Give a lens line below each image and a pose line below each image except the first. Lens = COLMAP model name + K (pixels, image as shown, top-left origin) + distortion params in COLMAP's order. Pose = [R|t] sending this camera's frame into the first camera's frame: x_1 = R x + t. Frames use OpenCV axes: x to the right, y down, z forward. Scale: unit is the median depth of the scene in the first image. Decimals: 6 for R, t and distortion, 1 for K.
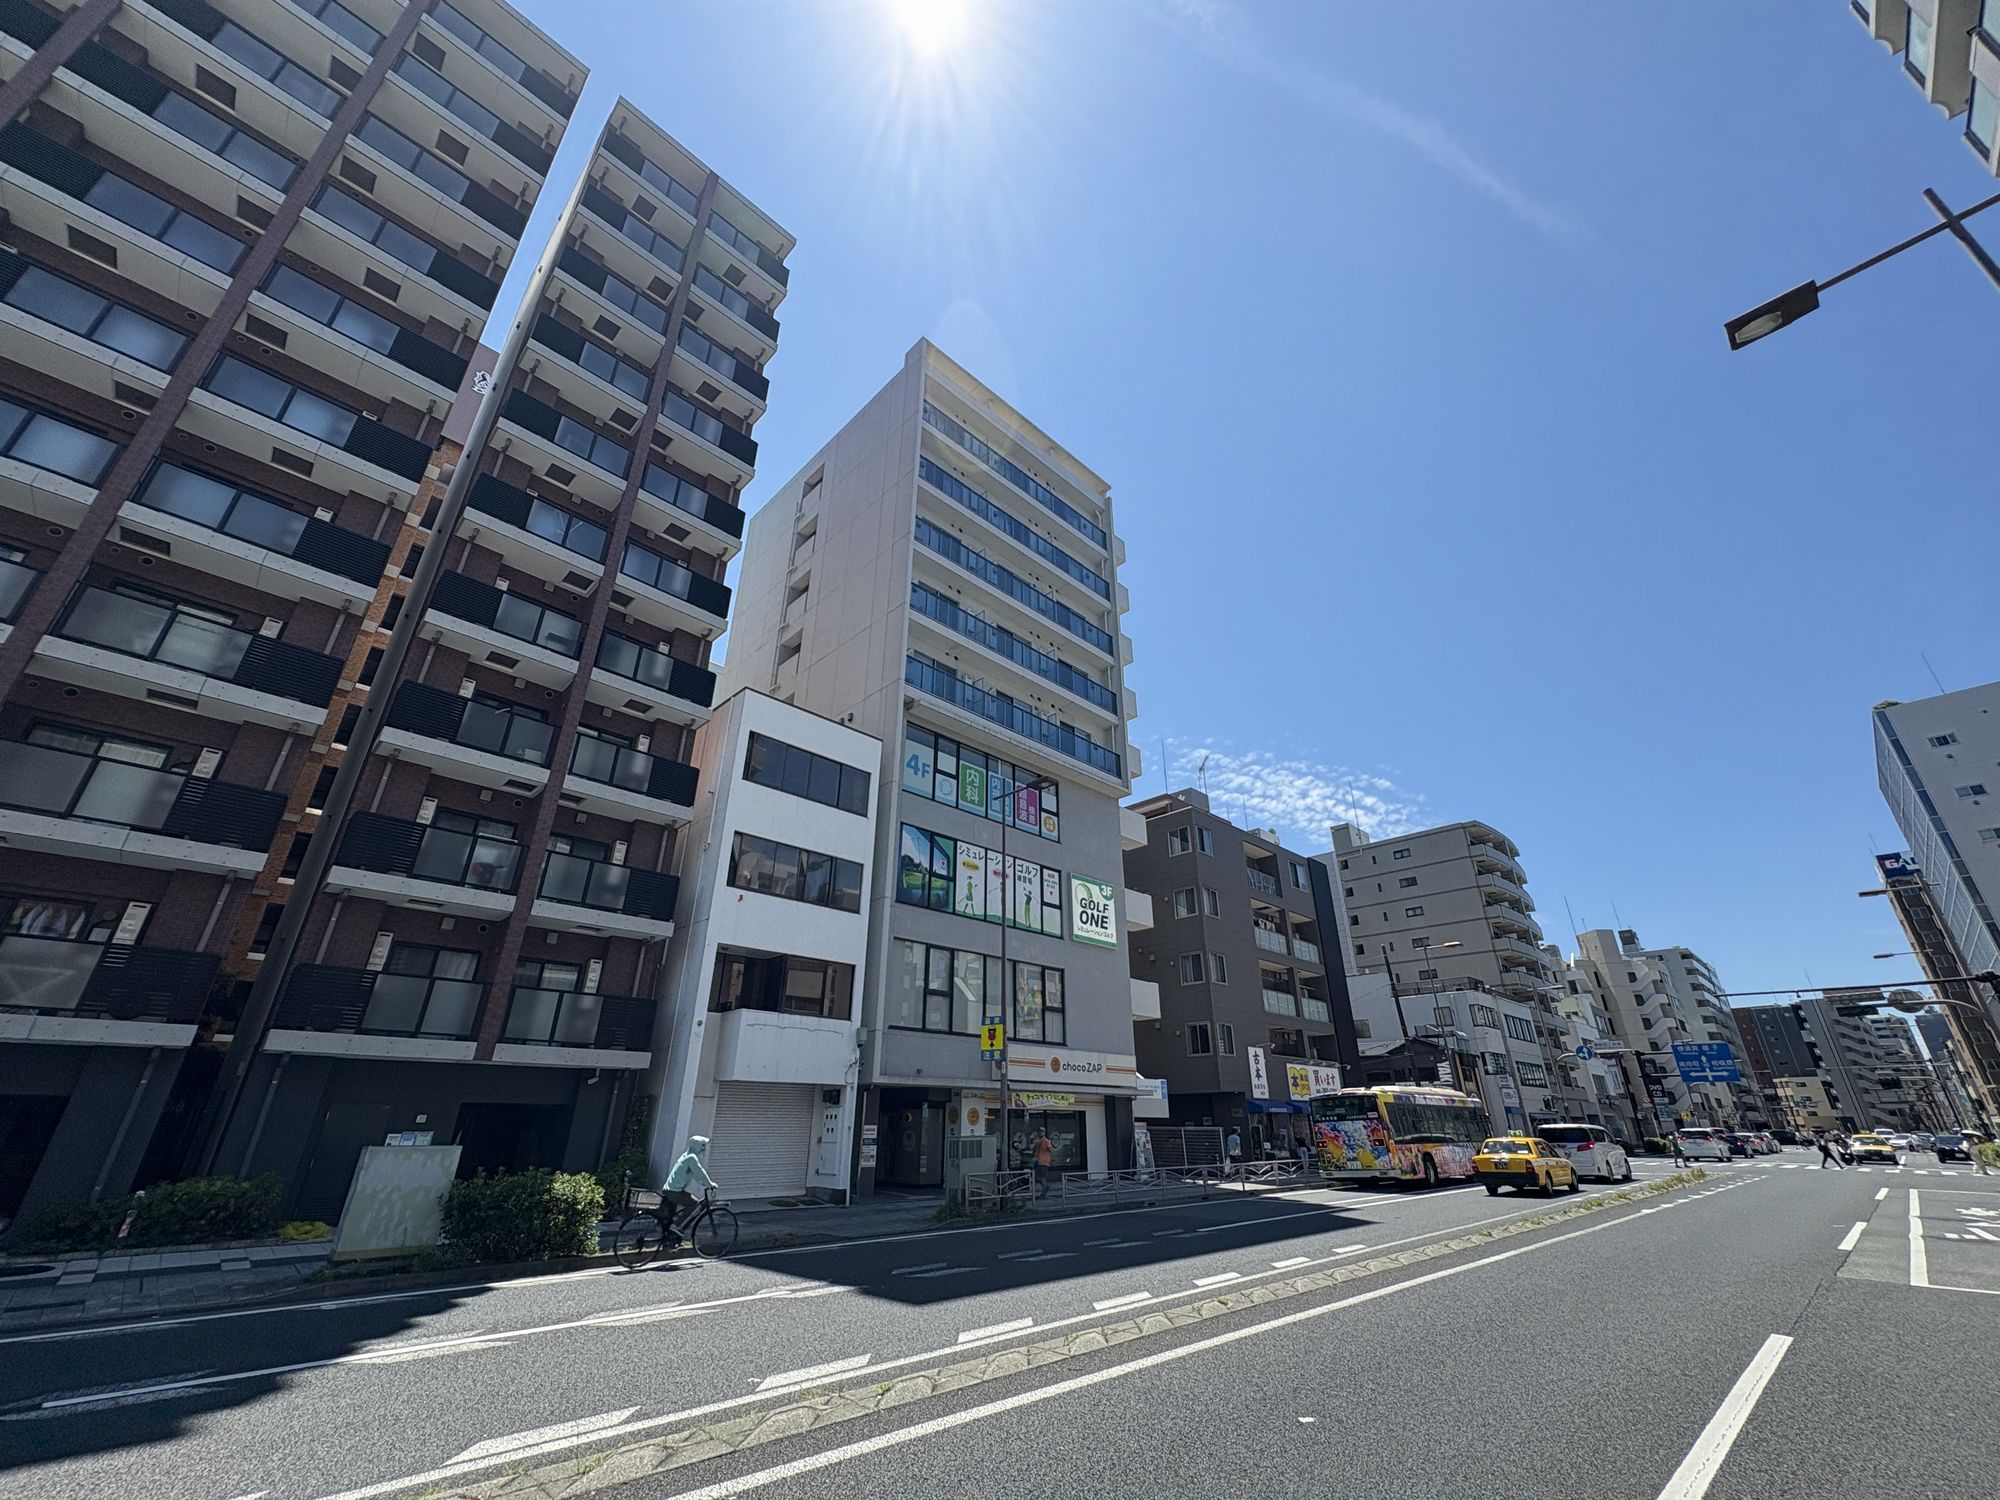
lens RADIAL K [[796.5, 0, 1000.0], [0, 796.5, 750.0], [0, 0, 1]] dist [0.001601, -0.000069]
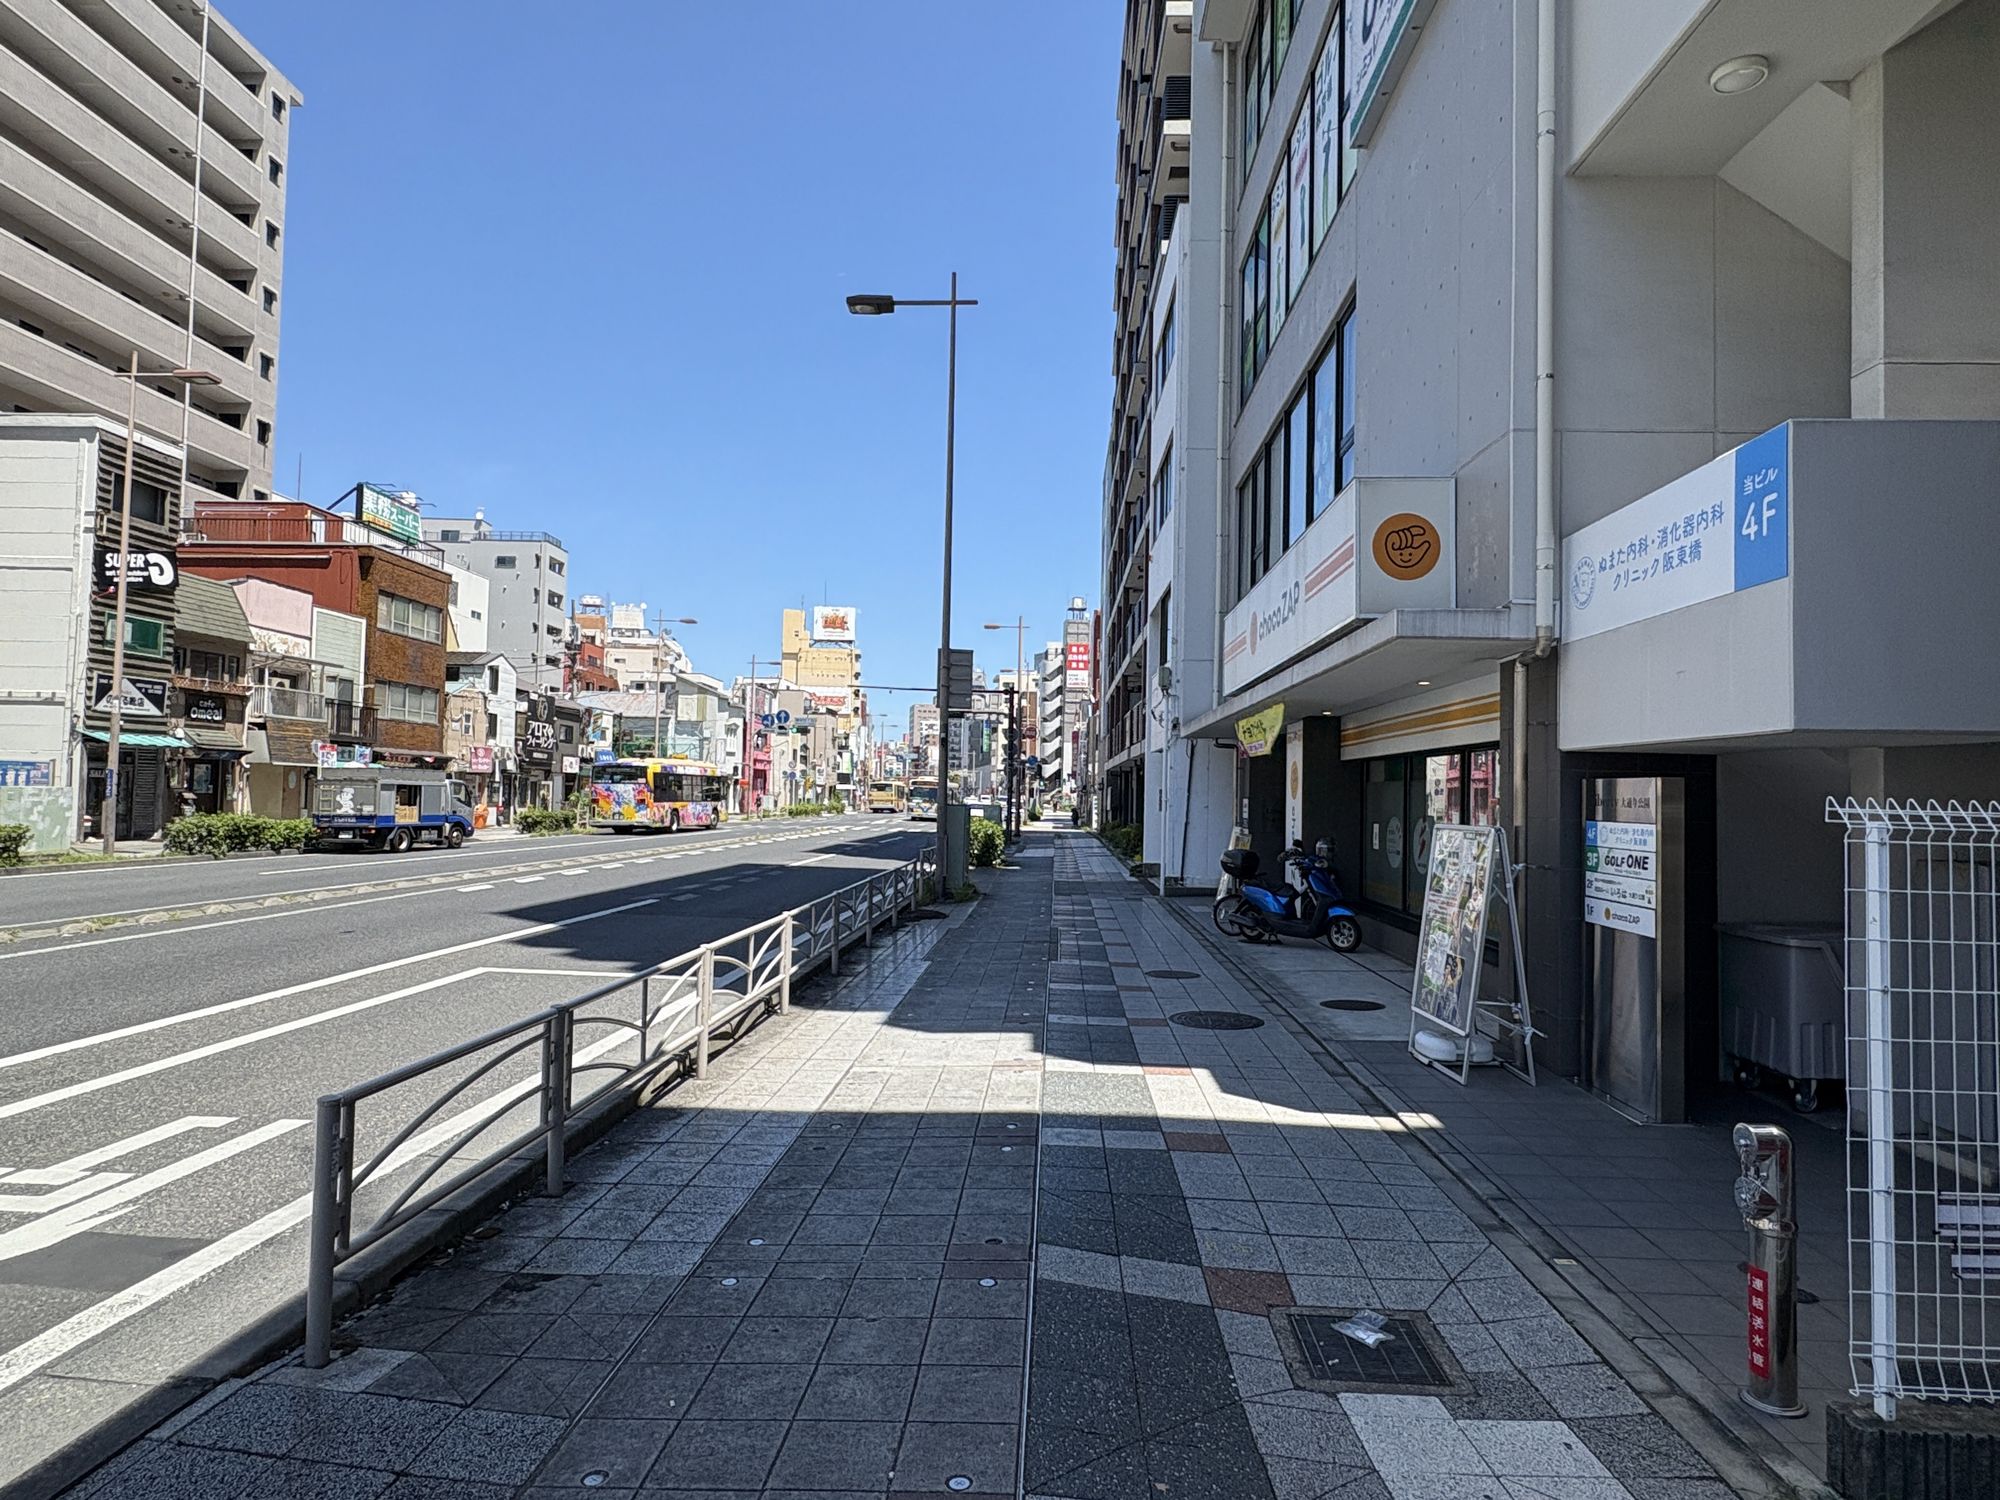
lens RADIAL K [[1133.4, 0, 1000.0], [0, 1133.4, 750.0], [0, 0, 1]] dist [0.003473, 0.000881]
pose [[-0.730132, -0.049511, -0.681511, 0.425381], [0.266794, 0.897550, -0.351034, 0.522156], [0.629070, -0.438124, -0.642120, 1.098333]]
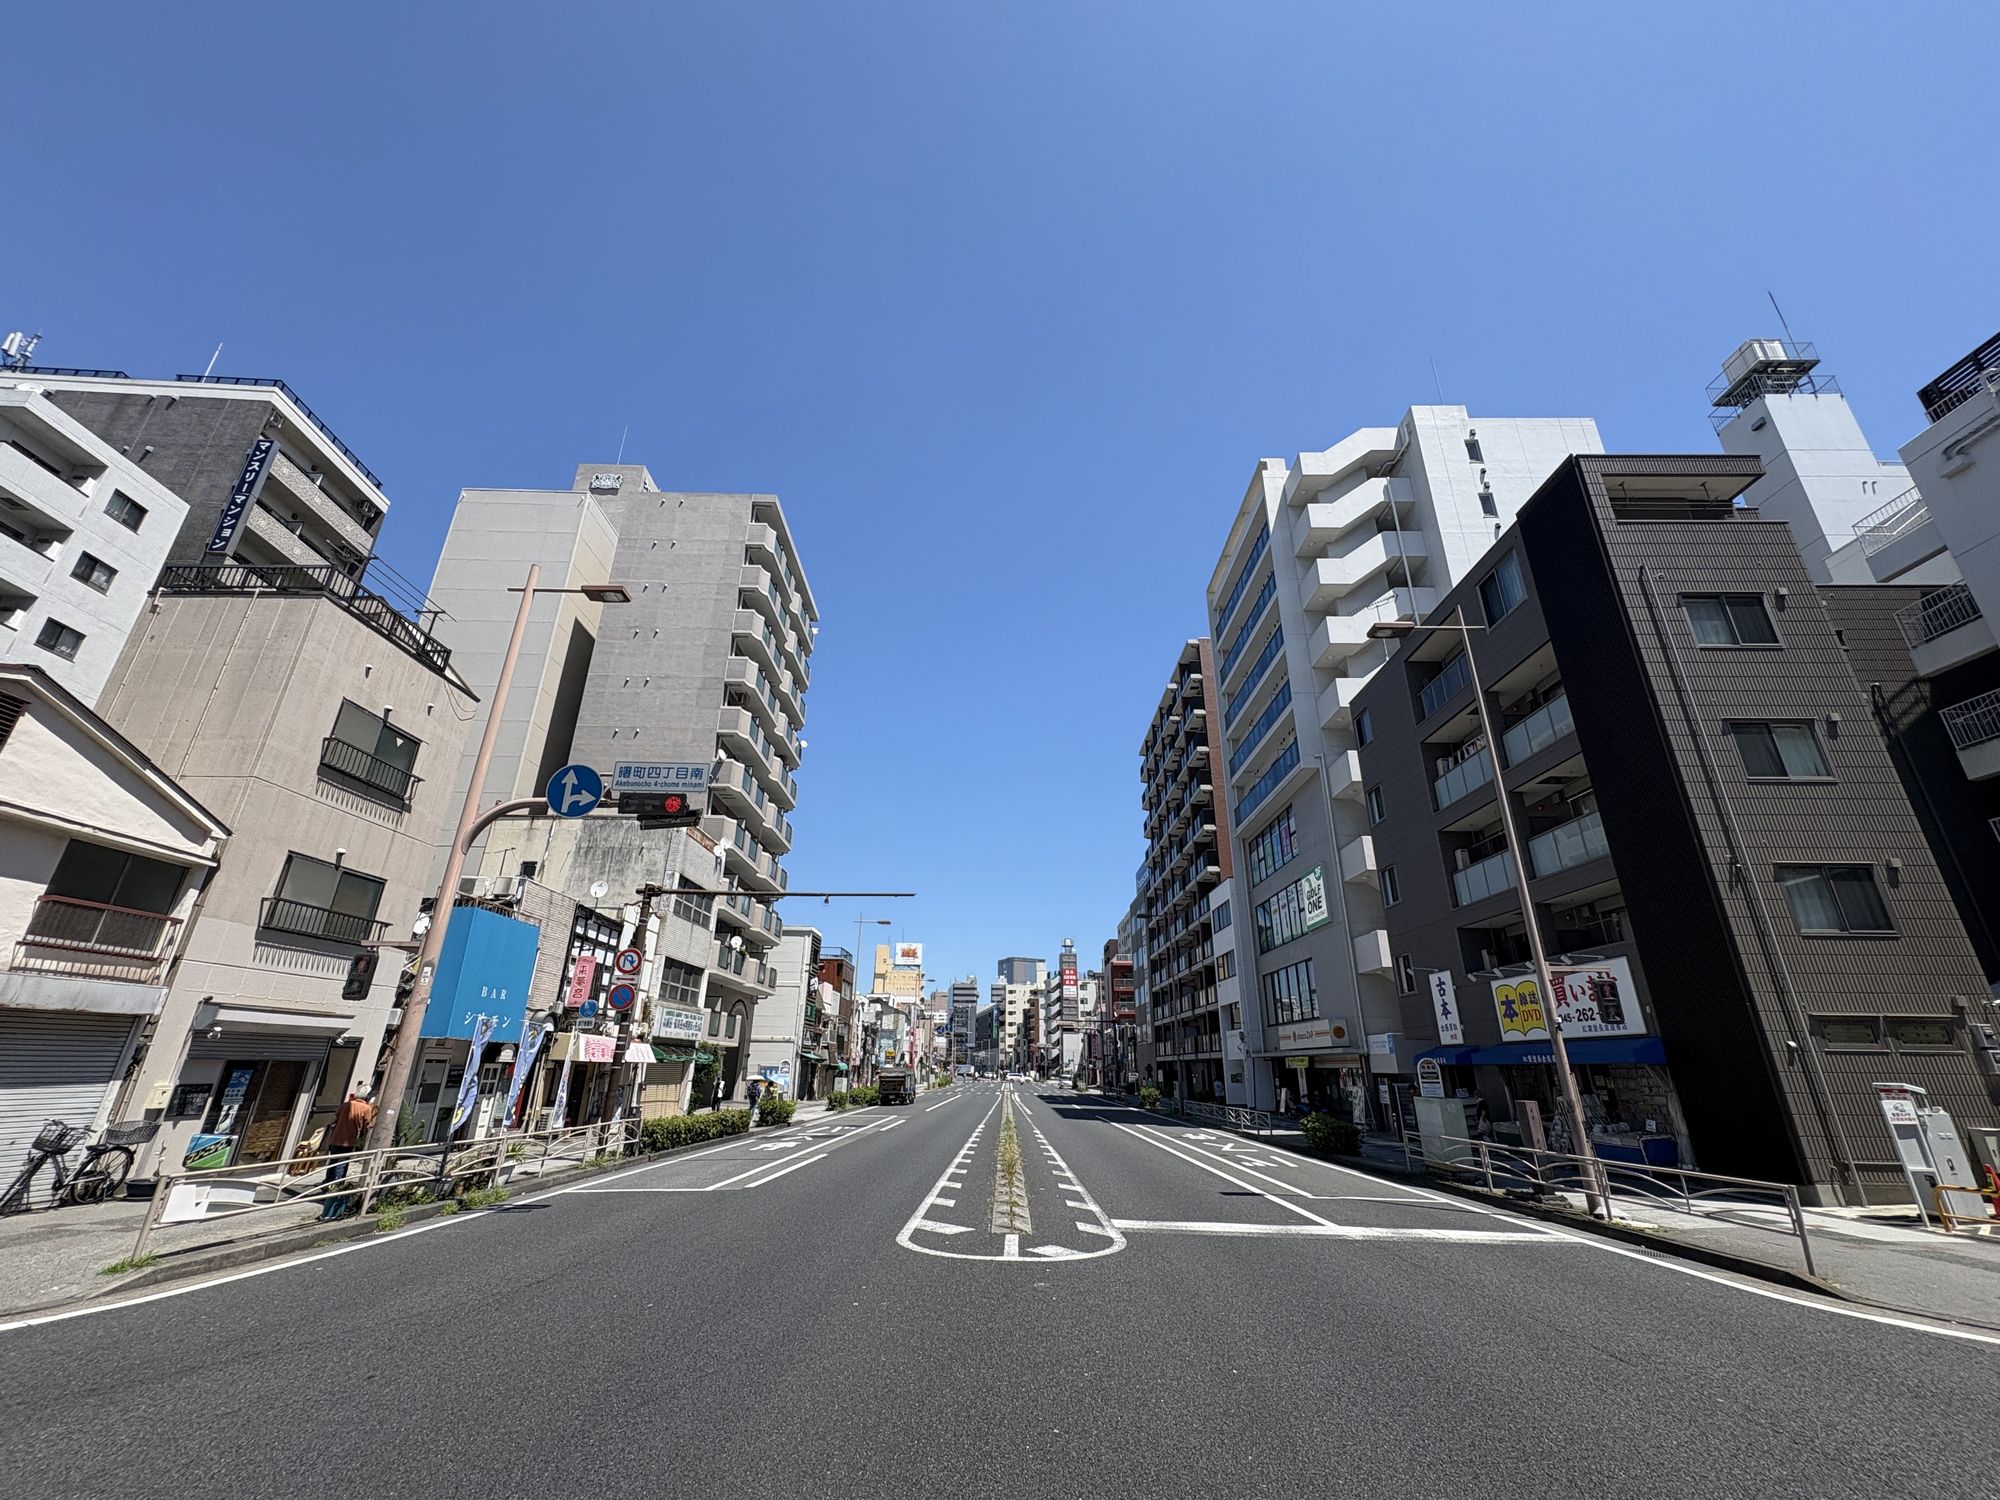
lens RADIAL K [[799.6, 0, 1000.0], [0, 799.6, 750.0], [0, 0, 1]] dist [-0.001958, 0.000302]
pose [[-0.702755, -0.276813, -0.655370, 1.328077], [0.288656, 0.731022, -0.618292, 0.667878], [0.650241, -0.623684, -0.433825, 1.422645]]
